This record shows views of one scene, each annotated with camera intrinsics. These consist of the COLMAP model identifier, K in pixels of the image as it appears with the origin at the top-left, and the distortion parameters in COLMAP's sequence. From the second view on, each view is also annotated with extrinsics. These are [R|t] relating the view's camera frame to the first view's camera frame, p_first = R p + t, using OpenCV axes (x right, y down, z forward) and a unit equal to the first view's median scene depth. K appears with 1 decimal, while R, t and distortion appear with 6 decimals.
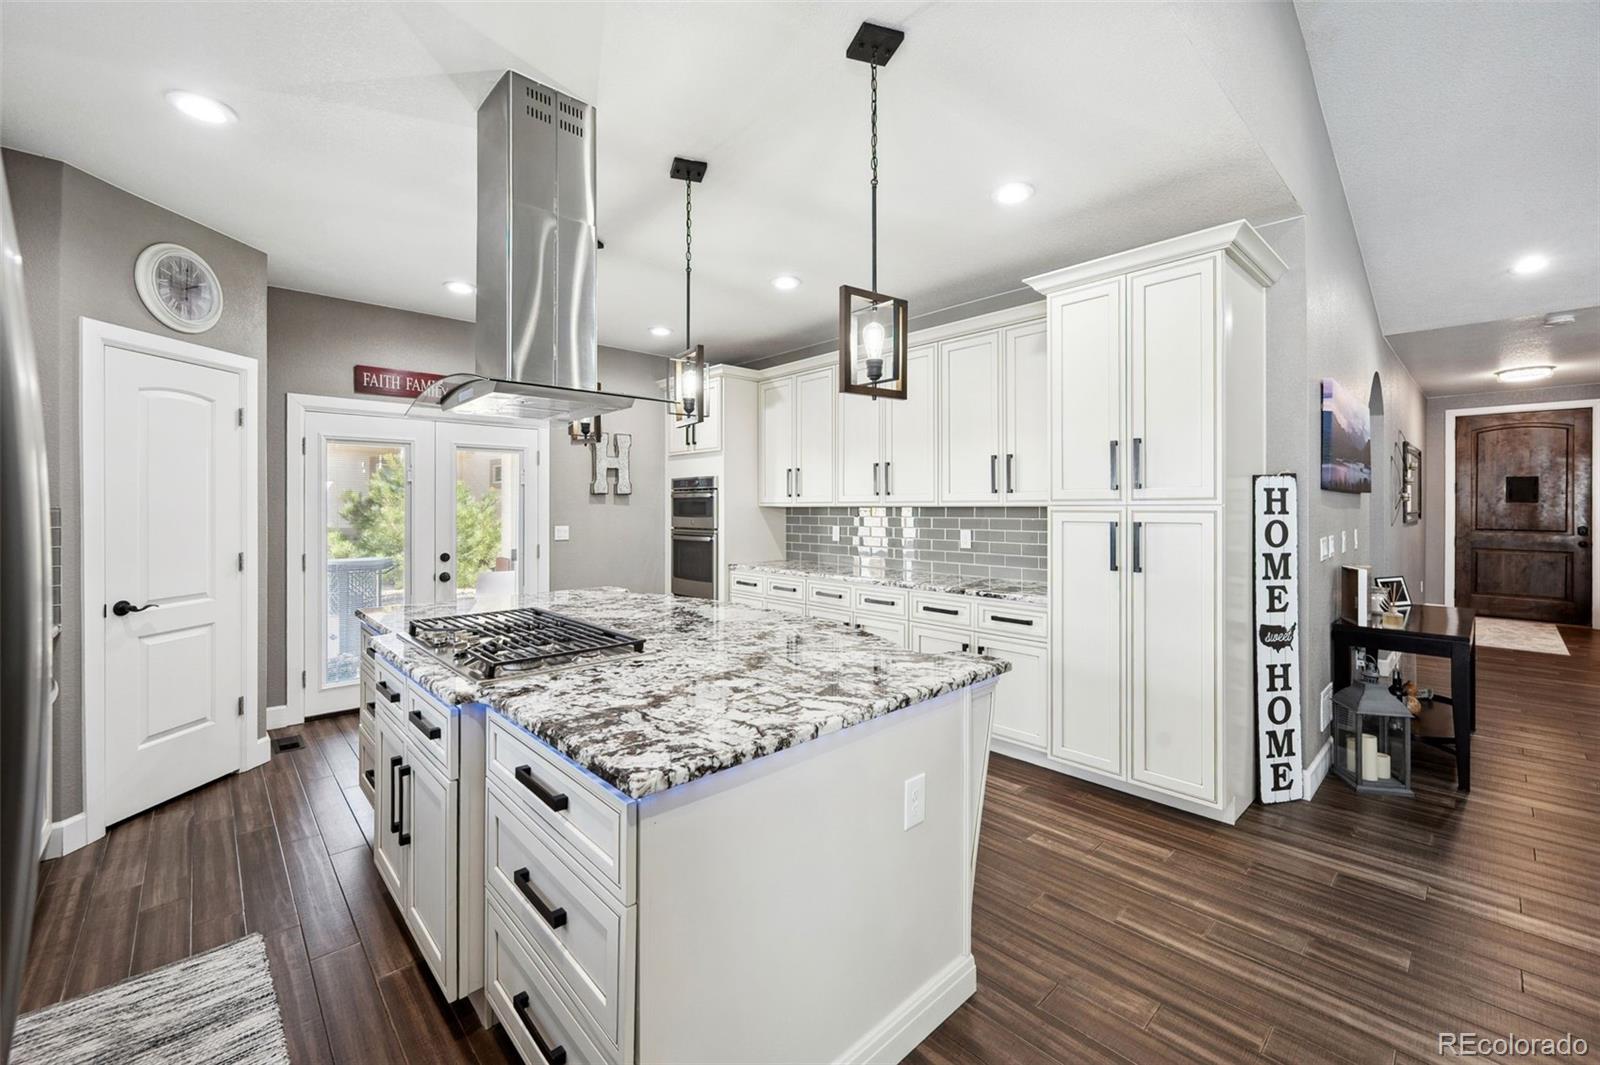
lens RADIAL K [[647.7, 0, 805.4], [0, 647.7, 504.9], [0, 0, 1]] dist [0.000508, 0.000135]
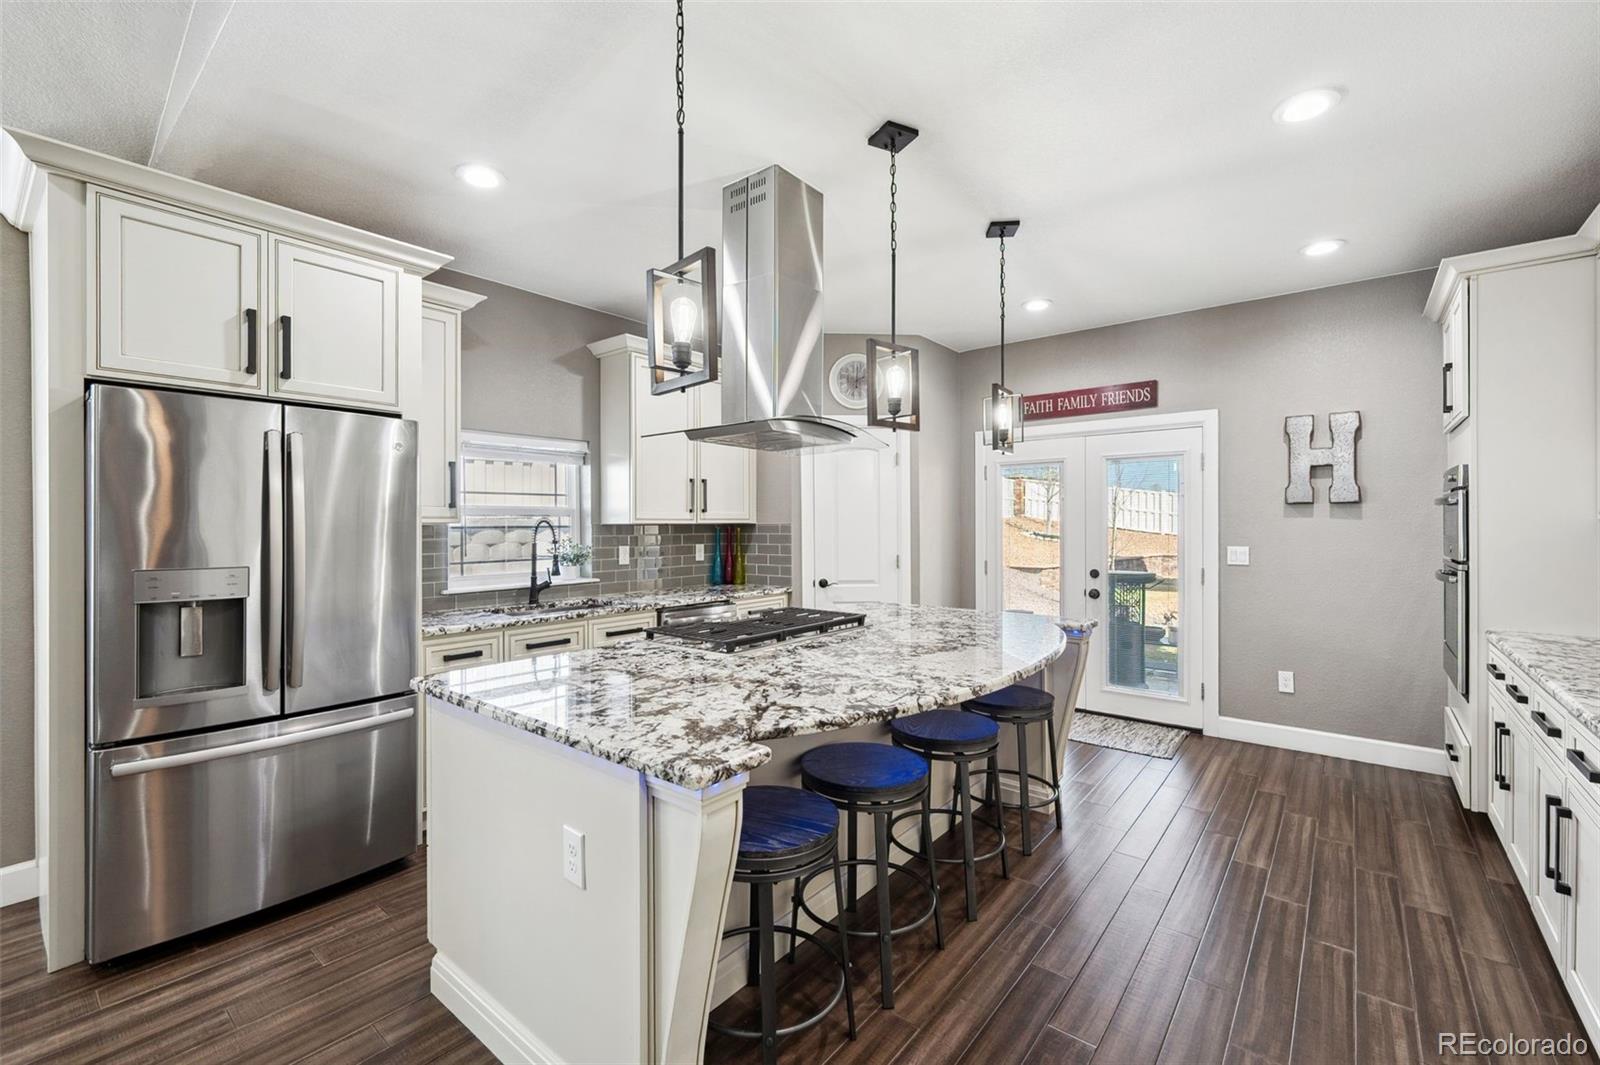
lens RADIAL K [[676.4, 0, 800.0], [0, 676.4, 532.5], [0, 0, 1]] dist [-0.000116, 0.000021]
pose [[0.132460, 0.013445, -0.991097, 1.010489], [0.005883, 0.999880, 0.014351, 0.003434], [0.991171, -0.007732, 0.132365, 1.069550]]
